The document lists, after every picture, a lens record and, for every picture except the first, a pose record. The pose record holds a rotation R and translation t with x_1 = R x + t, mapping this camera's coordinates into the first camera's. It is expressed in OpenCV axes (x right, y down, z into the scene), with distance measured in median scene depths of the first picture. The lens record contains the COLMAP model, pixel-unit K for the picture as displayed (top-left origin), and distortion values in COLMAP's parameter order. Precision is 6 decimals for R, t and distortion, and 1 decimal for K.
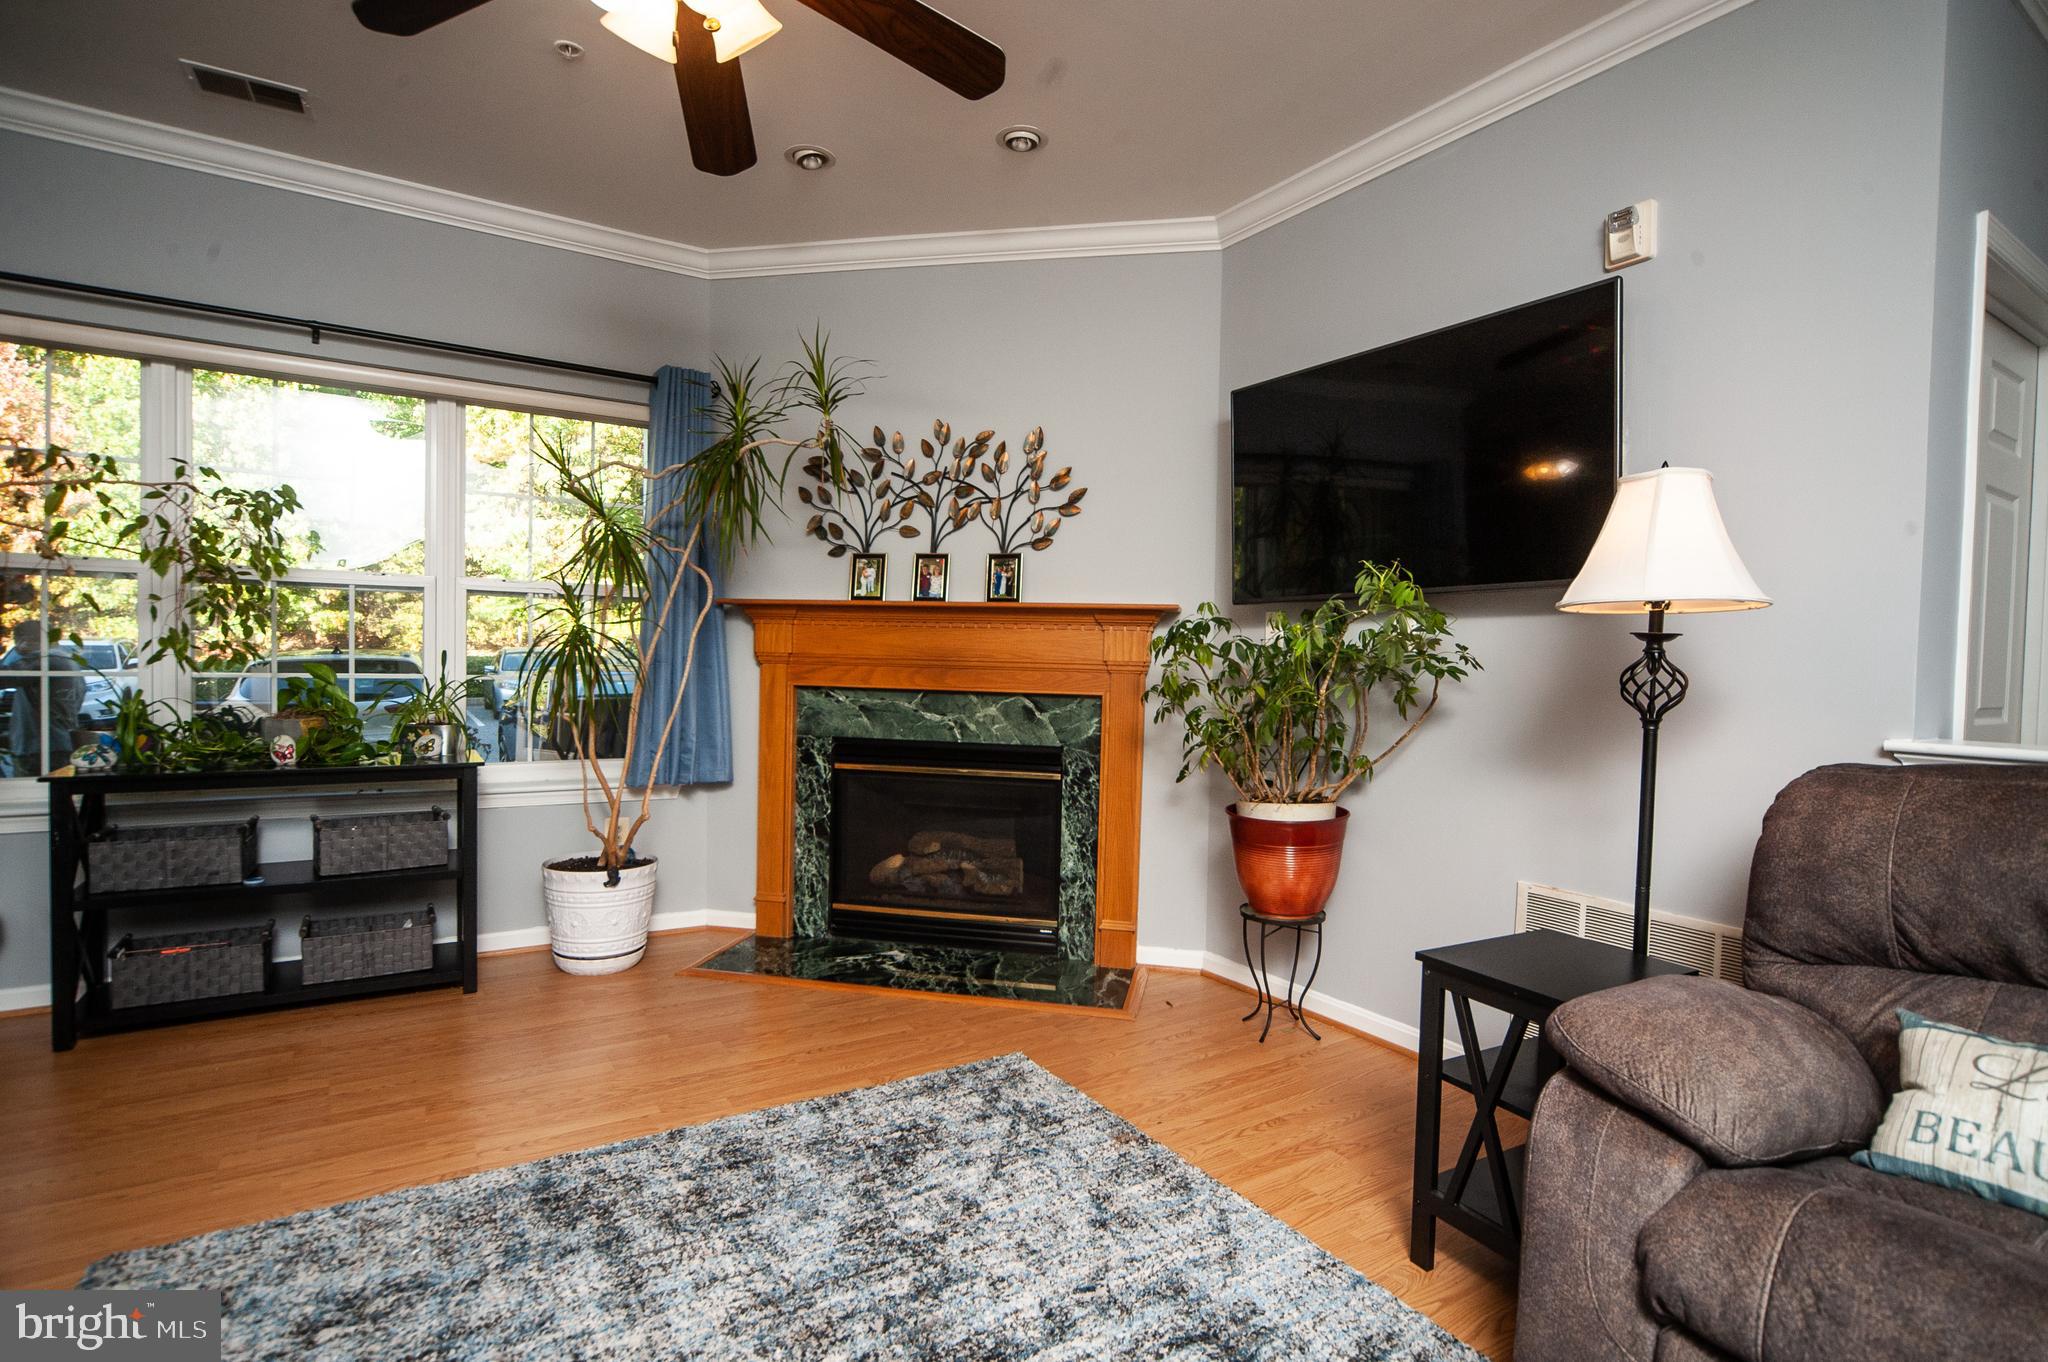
lens RADIAL K [[1008.1, 0, 1029.9], [0, 1008.1, 682.9], [0, 0, 1]] dist [-0.014959, 0.002818]
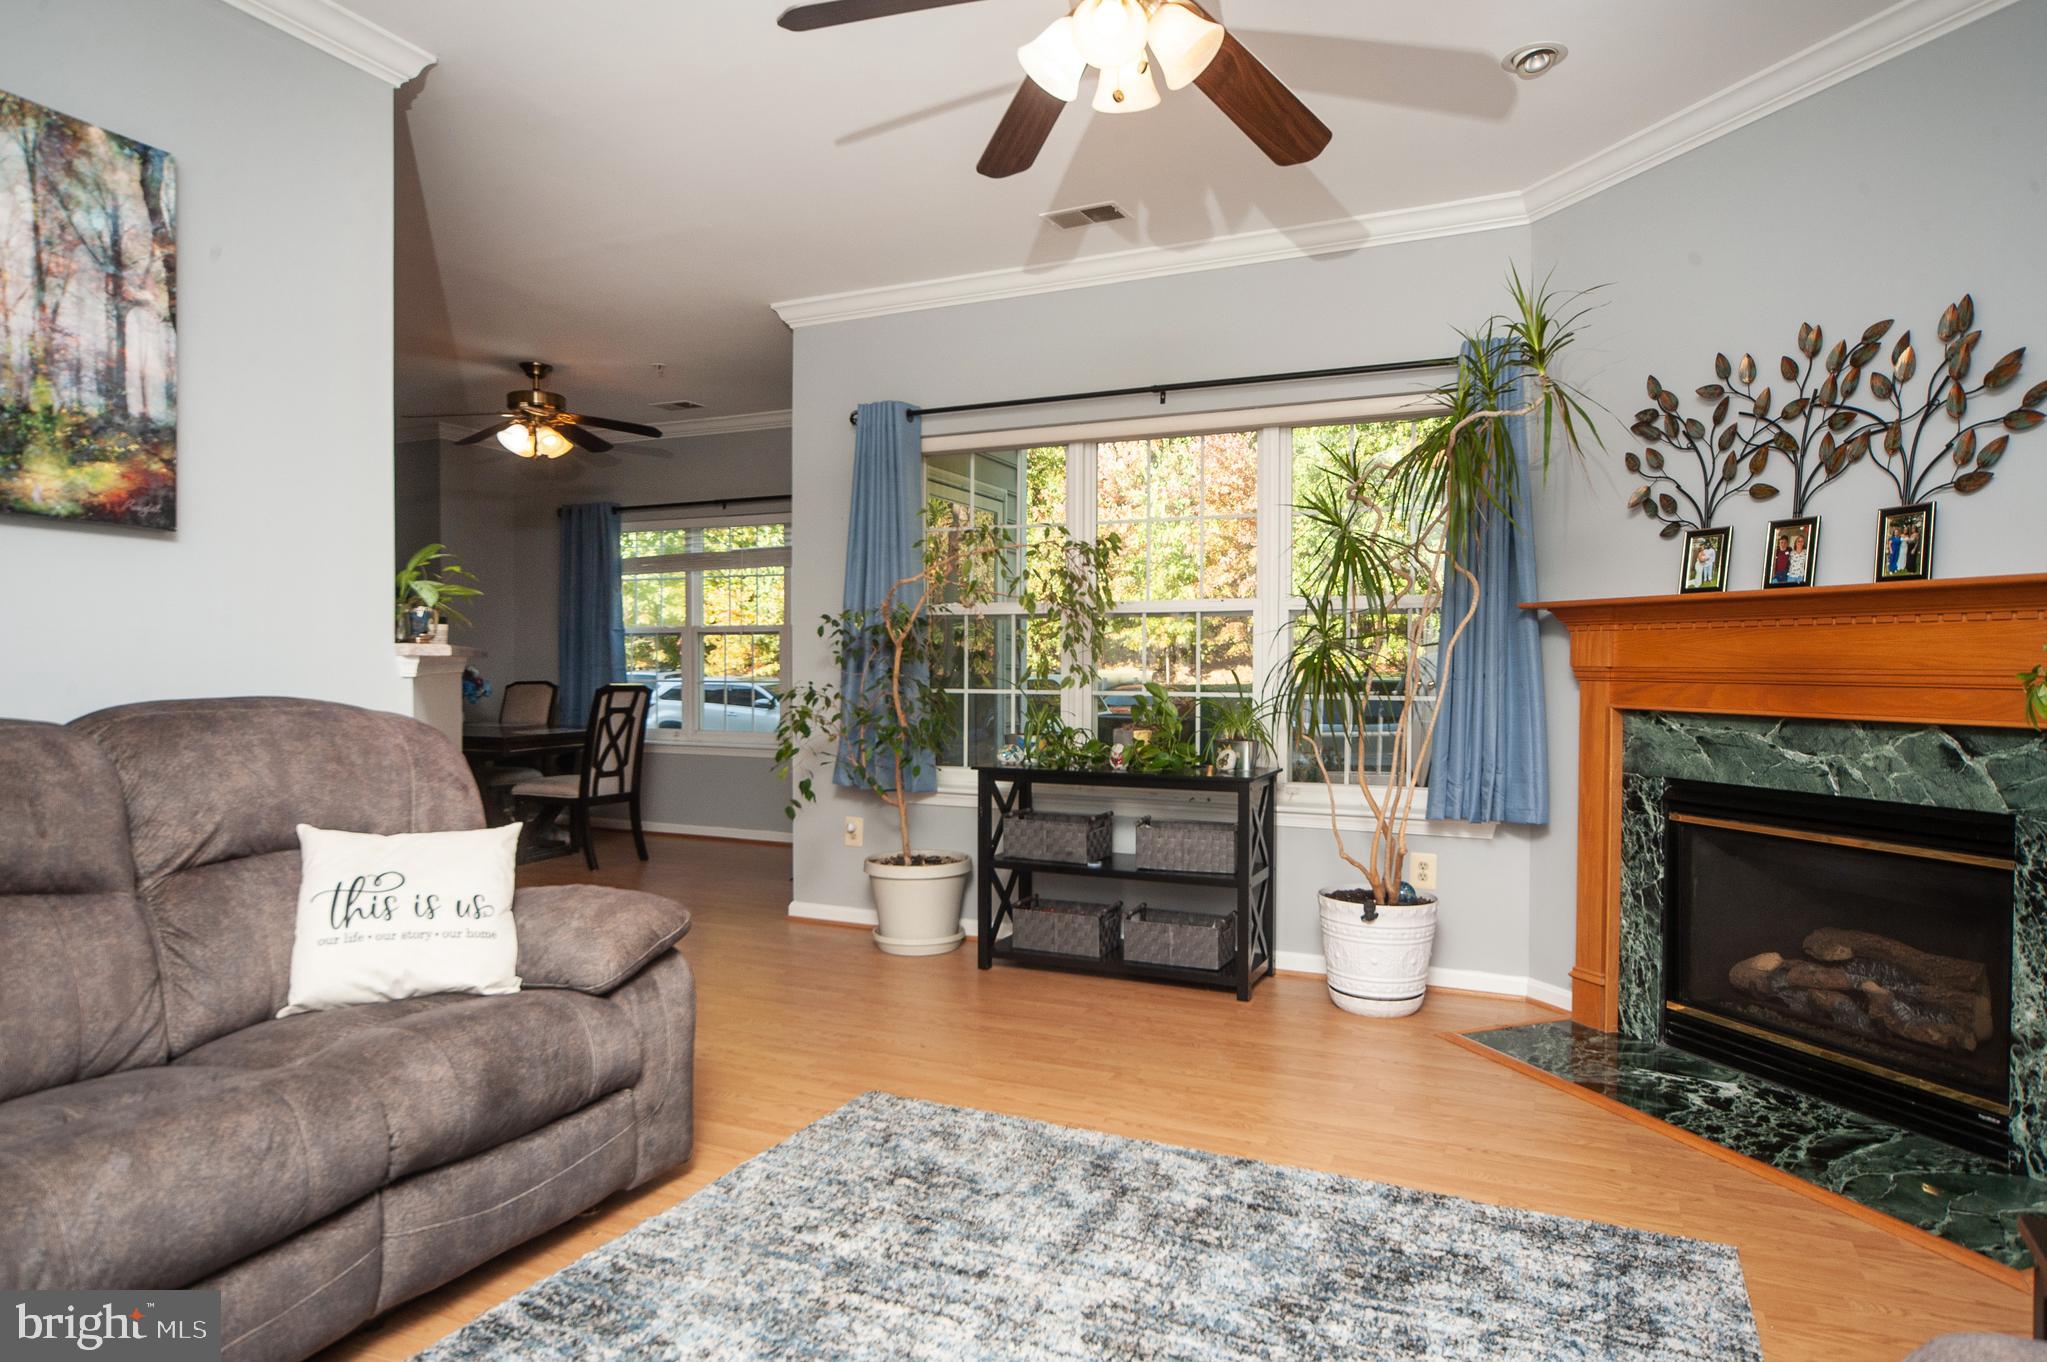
lens RADIAL K [[1237.2, 0, 1022.5], [0, 1237.2, 680.3], [0, 0, 1]] dist [-0.014332, 0.004569]
pose [[0.518474, -0.008958, -0.855047, 0.352108], [-0.013103, 0.999744, -0.018419, 0.004384], [0.854993, 0.020754, 0.518224, 0.117174]]
